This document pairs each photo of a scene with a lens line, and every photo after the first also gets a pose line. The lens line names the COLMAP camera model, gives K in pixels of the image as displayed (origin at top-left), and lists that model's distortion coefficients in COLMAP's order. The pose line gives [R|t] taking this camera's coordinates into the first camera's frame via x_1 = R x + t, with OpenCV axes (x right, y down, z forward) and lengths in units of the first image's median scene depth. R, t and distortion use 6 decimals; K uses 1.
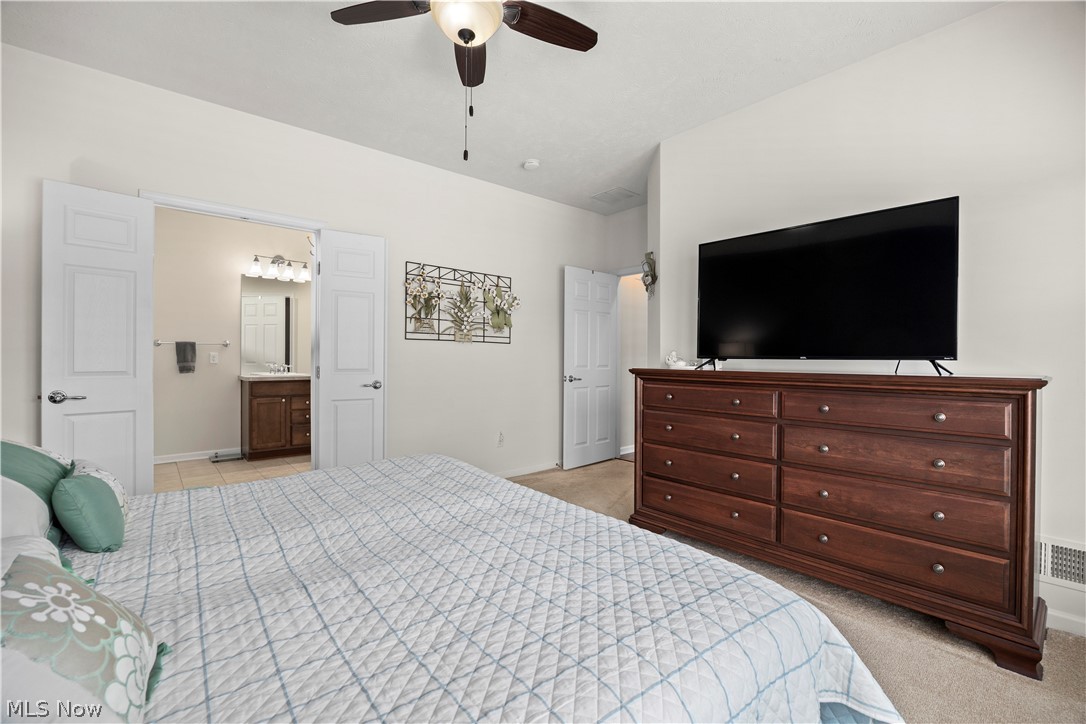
lens RADIAL K [[472.2, 0, 543.0], [0, 472.2, 362.0], [0, 0, 1]] dist [-0.001350, -0.000096]
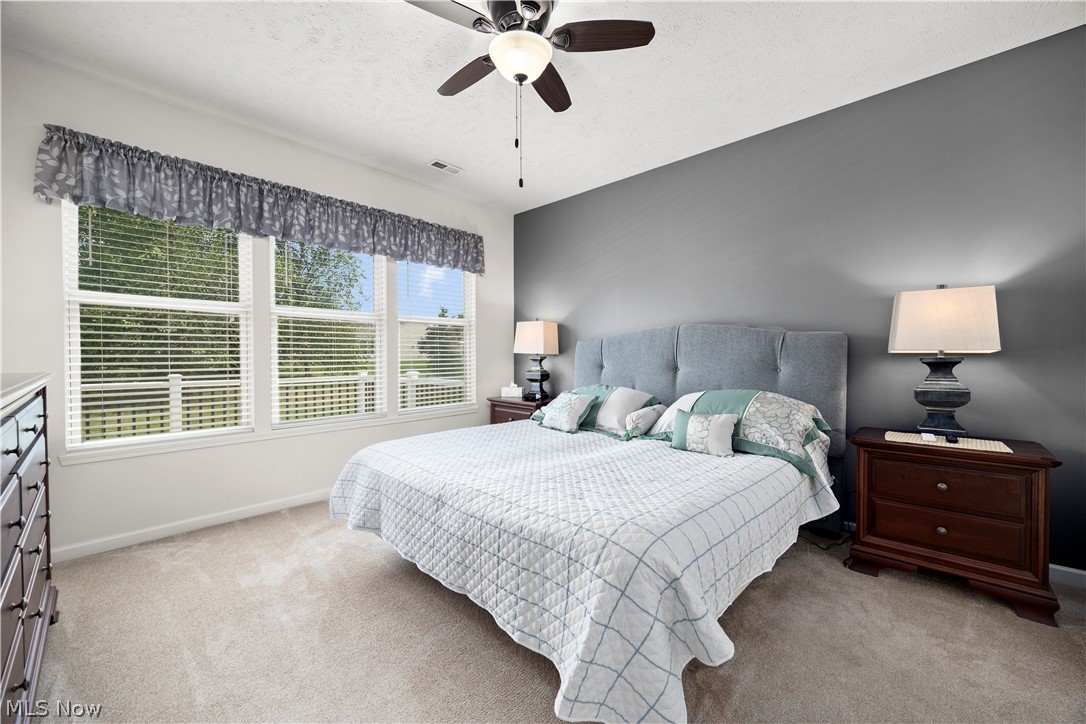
lens RADIAL K [[414.9, 0, 543.0], [0, 414.9, 362.0], [0, 0, 1]] dist [-0.006573, -0.000164]
pose [[-0.994087, 0.001789, -0.108569, -0.045365], [-0.000995, 0.999672, 0.025580, -0.009286], [0.108579, 0.025537, -0.993760, 0.875696]]
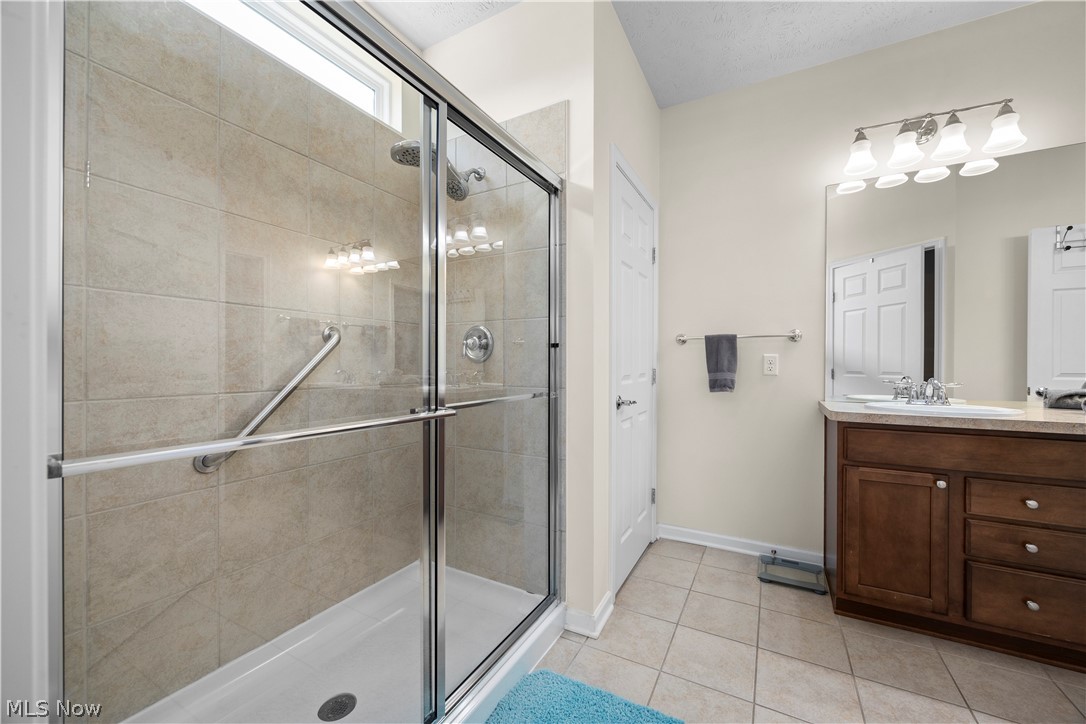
lens RADIAL K [[414.6, 0, 541.3], [0, 414.6, 363.6], [0, 0, 1]] dist [-0.000338, -0.000117]
pose [[0.350985, -0.003224, -0.936375, -0.442123], [-0.010075, 0.999923, -0.007219, -0.004091], [0.936327, 0.011968, 0.350926, 0.741226]]
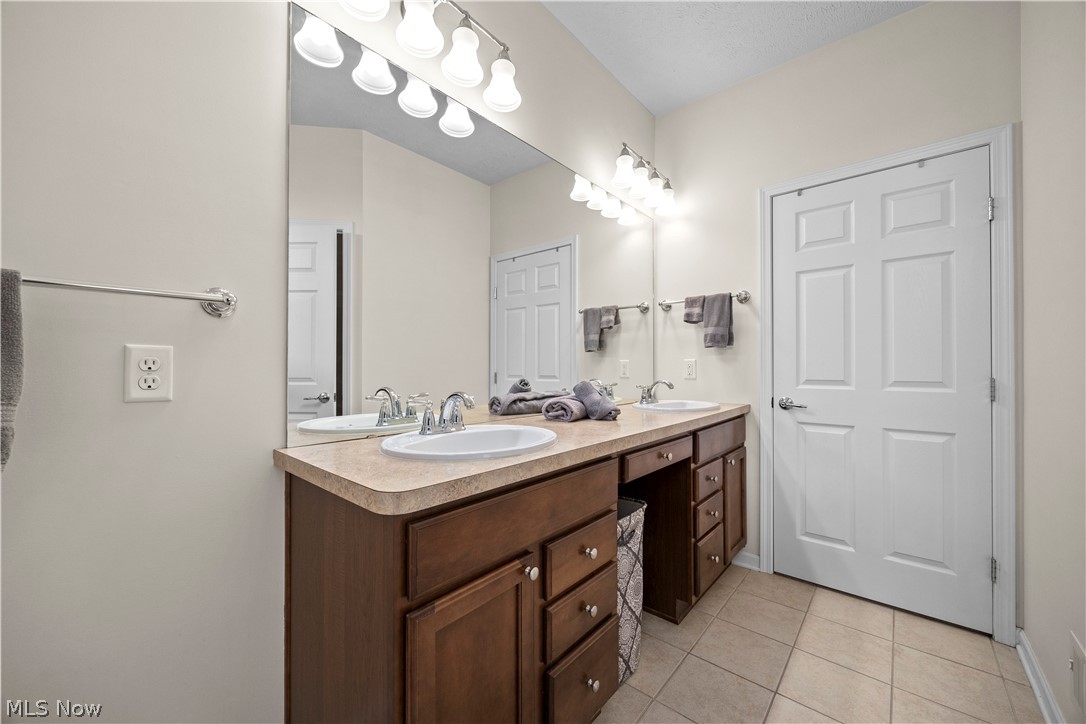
lens RADIAL K [[419.1, 0, 550.2], [0, 419.1, 367.6], [0, 0, 1]] dist [-0.010476, -0.000220]
pose [[0.986114, -0.006517, 0.165945, -0.693229], [0.008387, 0.999909, -0.010571, -0.008345], [-0.165861, 0.011815, 0.986078, 0.990009]]
